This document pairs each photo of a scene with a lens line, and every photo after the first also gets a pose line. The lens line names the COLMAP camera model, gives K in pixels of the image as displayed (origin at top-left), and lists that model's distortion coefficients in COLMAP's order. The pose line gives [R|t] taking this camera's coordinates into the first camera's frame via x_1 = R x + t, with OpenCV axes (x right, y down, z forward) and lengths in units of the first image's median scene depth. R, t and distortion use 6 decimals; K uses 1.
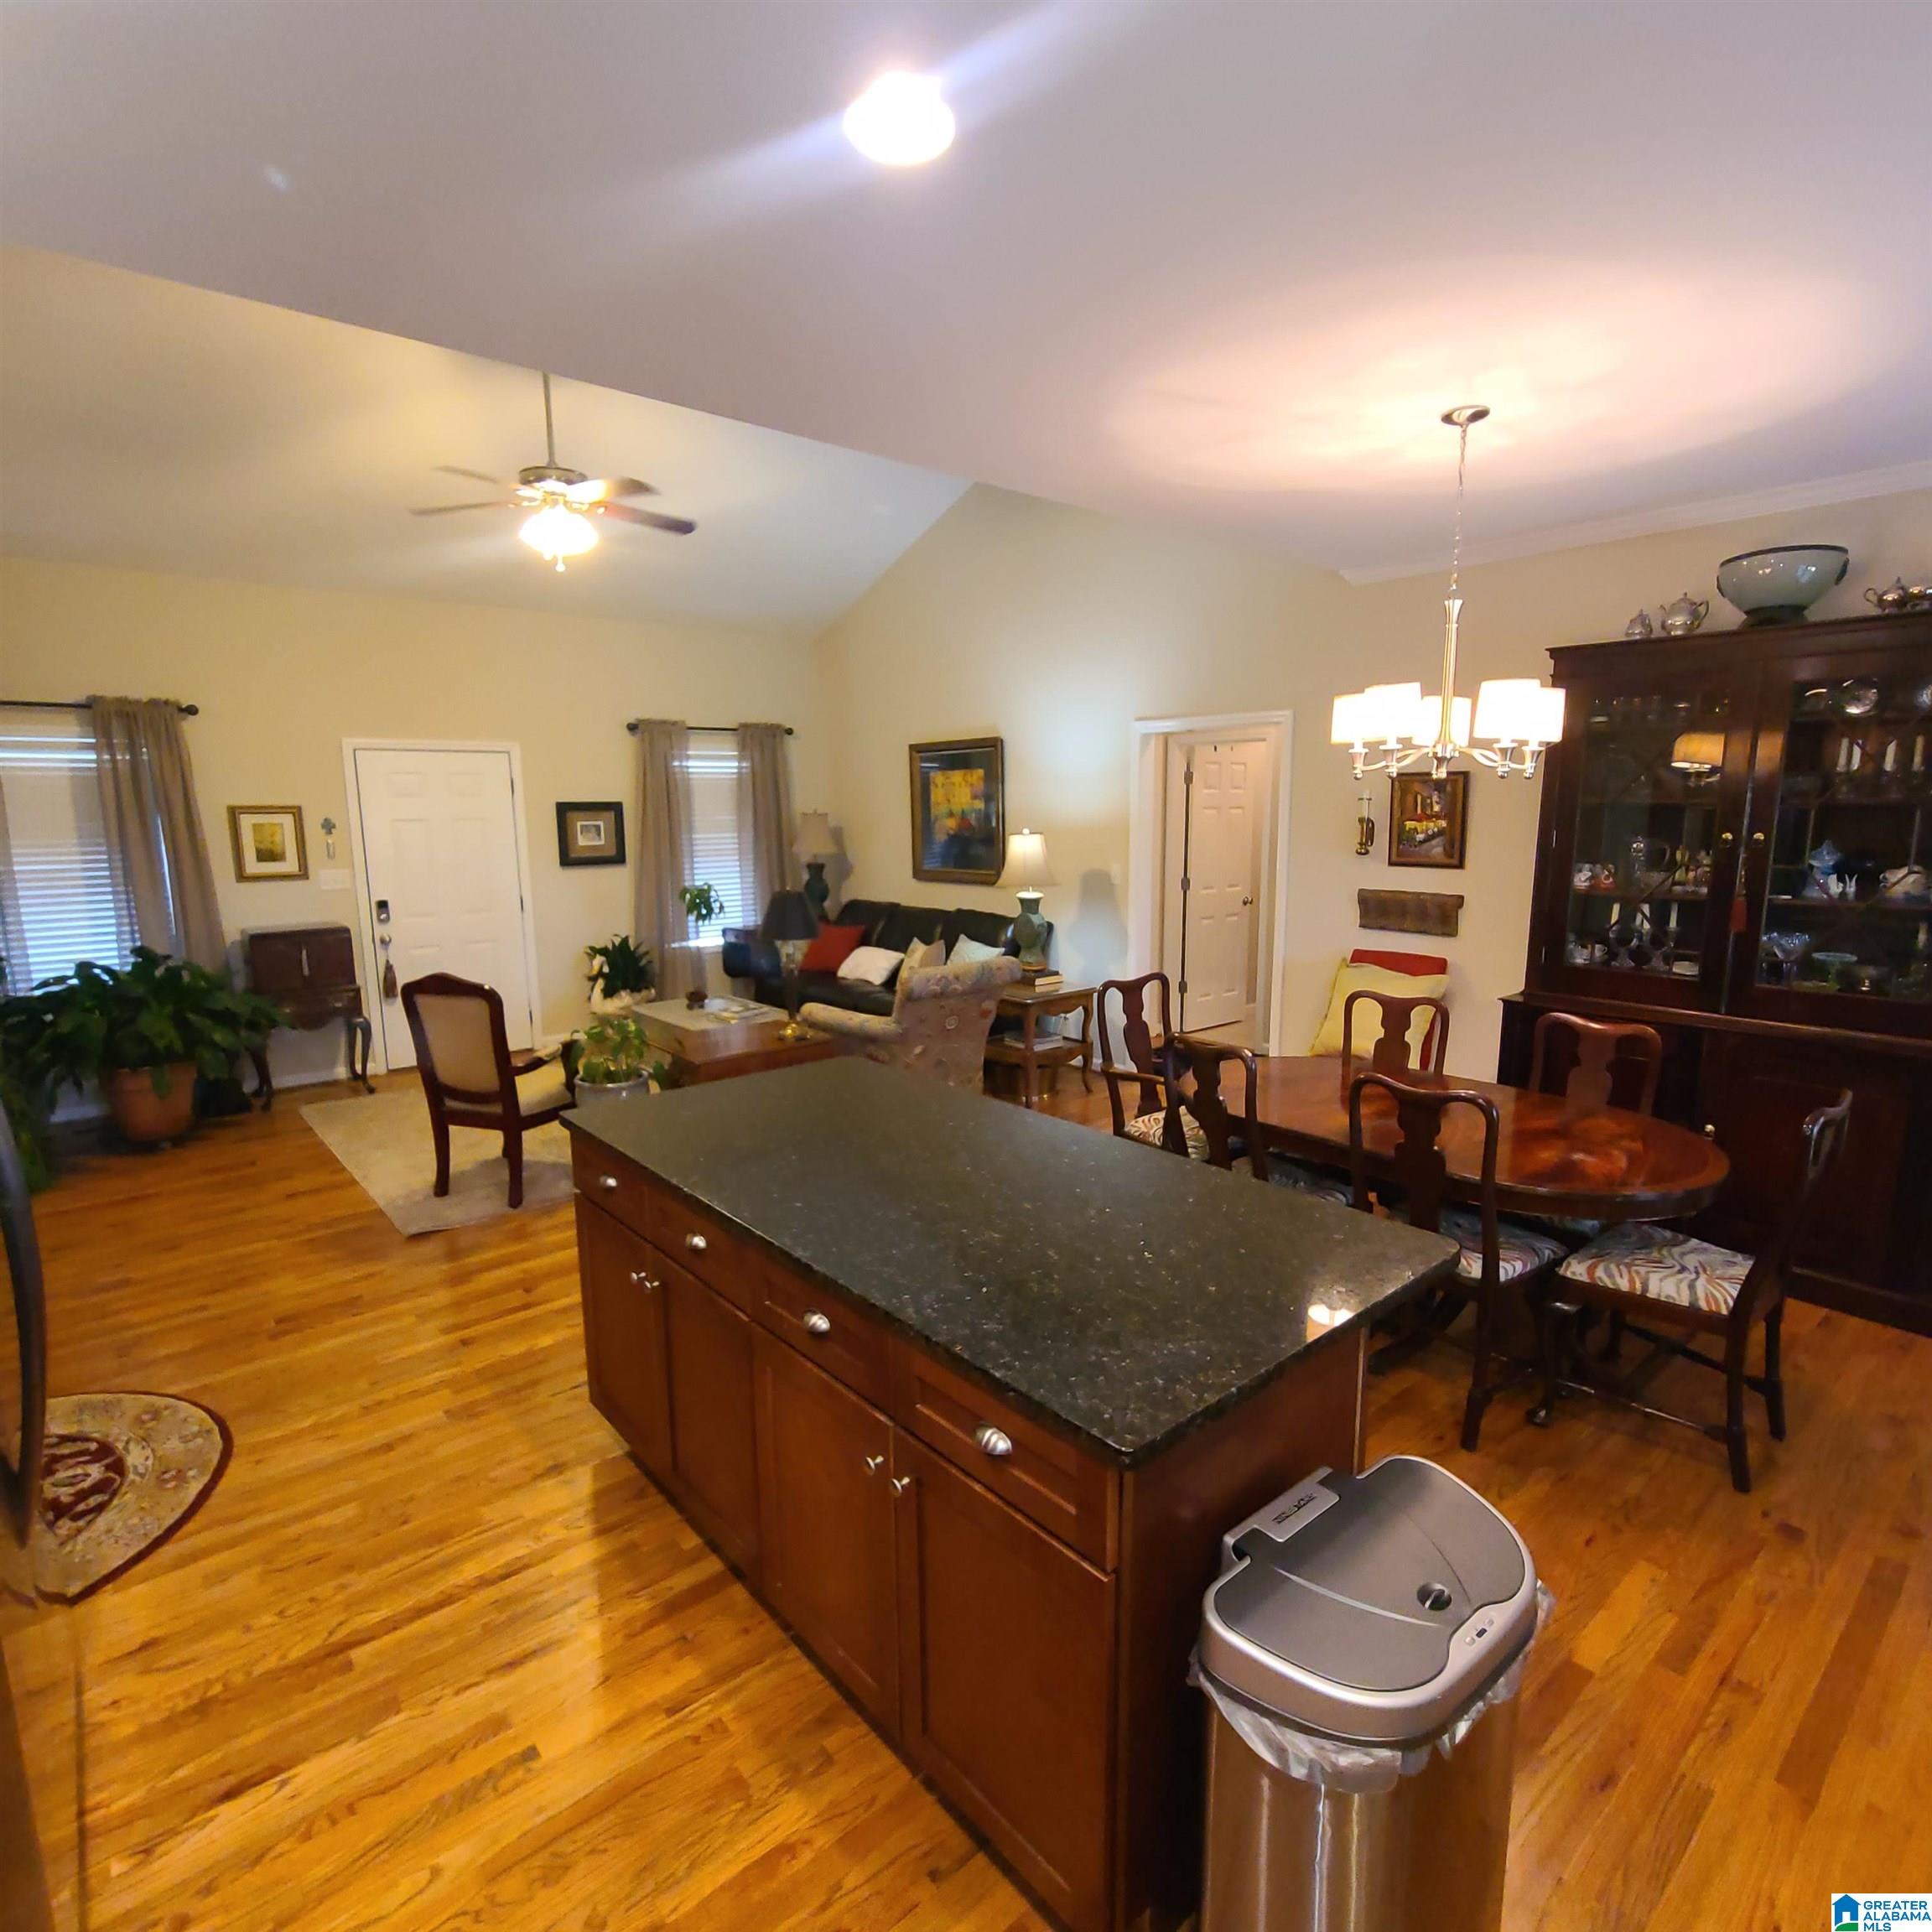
lens RADIAL K [[1045.0, 0, 966.0], [0, 1045.0, 966.0], [0, 0, 1]] dist [0.002115, 0.001704]
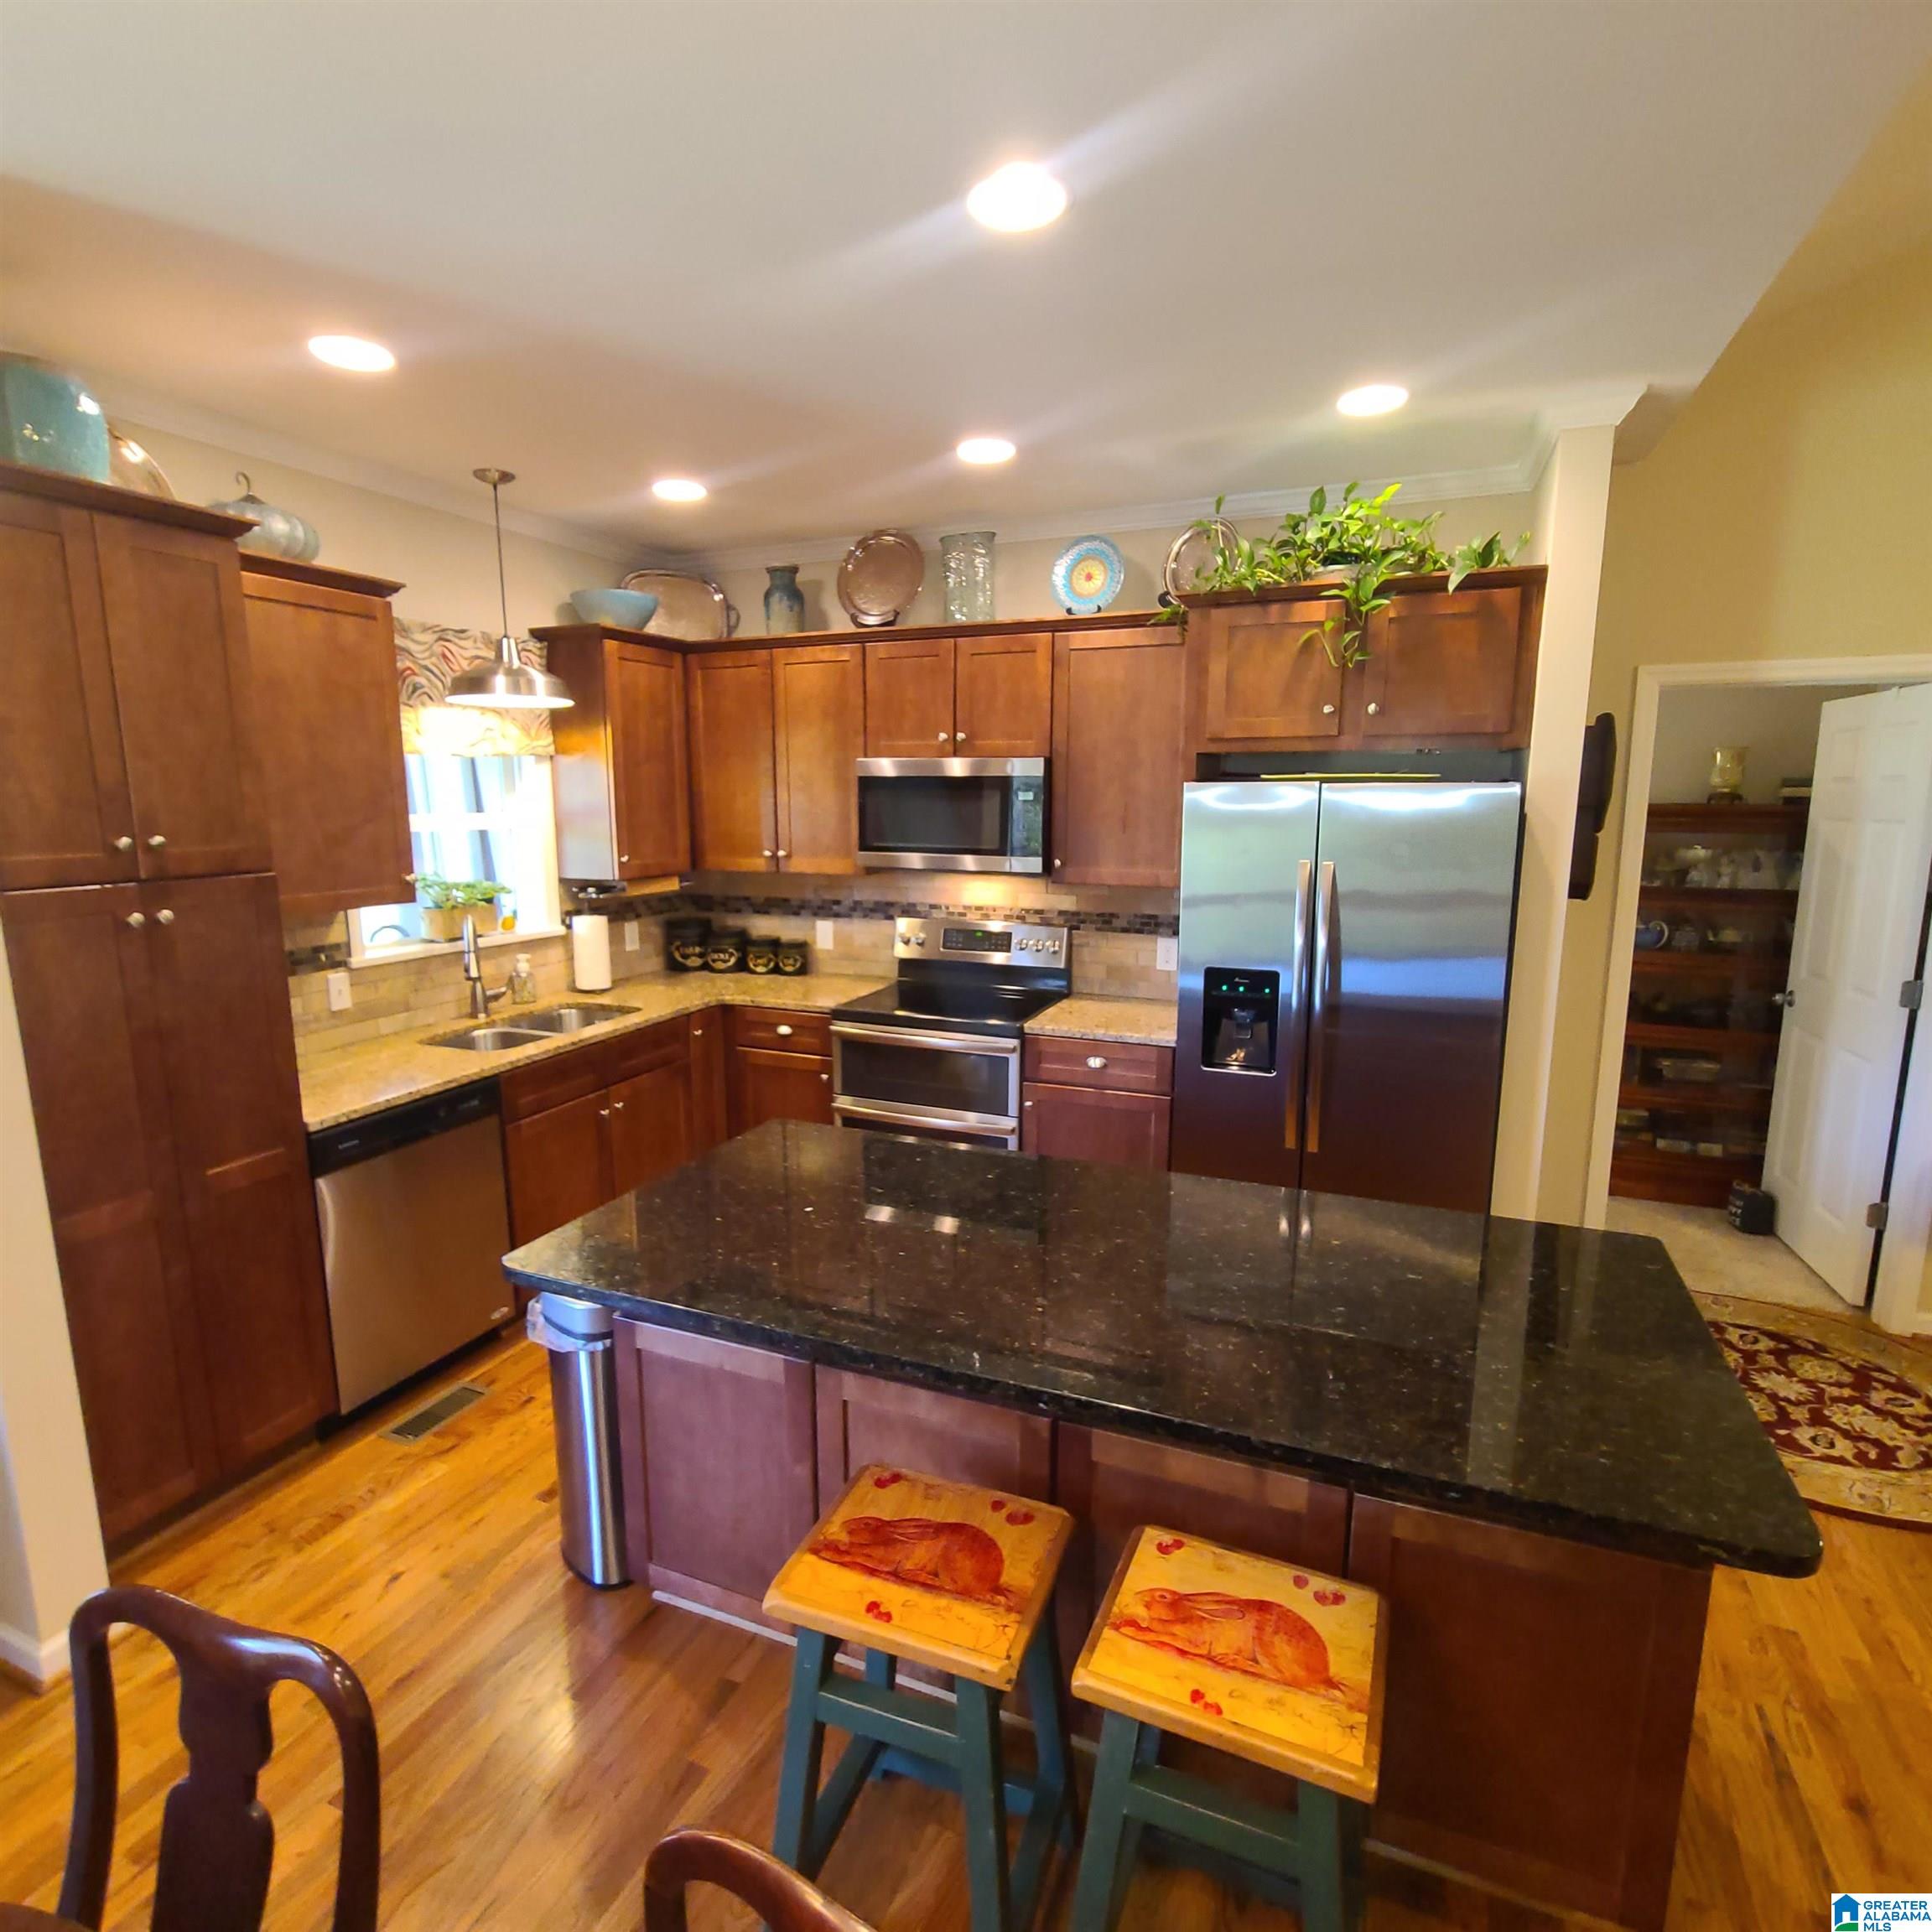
lens RADIAL K [[1053.6, 0, 962.6], [0, 1053.6, 978.5], [0, 0, 1]] dist [-0.001661, -0.000143]
pose [[-0.892176, 0.091150, -0.442396, 0.144613], [-0.061002, 0.946139, 0.317962, -0.096884], [0.447550, 0.310665, -0.838562, 0.563538]]
